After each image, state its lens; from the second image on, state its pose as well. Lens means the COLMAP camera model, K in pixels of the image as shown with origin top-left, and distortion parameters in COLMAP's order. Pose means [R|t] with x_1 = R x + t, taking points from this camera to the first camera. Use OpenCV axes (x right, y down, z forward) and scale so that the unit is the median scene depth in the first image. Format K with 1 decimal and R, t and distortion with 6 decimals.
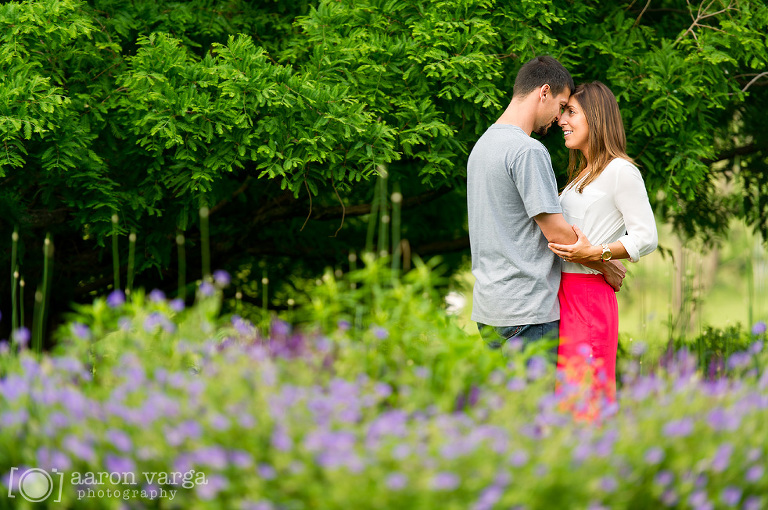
lens RADIAL K [[3890.9, 0, 386.1], [0, 3890.9, 253.1], [0, 0, 1]] dist [-2.206592, 0.000000]
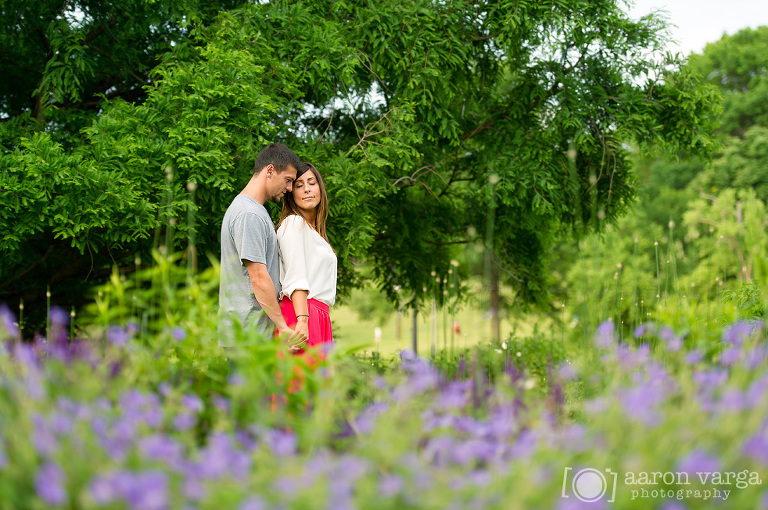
lens RADIAL K [[1847.1, 0, 391.2], [0, 1847.1, 250.4], [0, 0, 1]] dist [-0.069582, 0.000000]
pose [[0.990054, 0.002211, 0.140674, -0.007042], [0.003544, 0.999167, -0.040645, 0.010992], [-0.140647, 0.040739, 0.989221, 0.345449]]
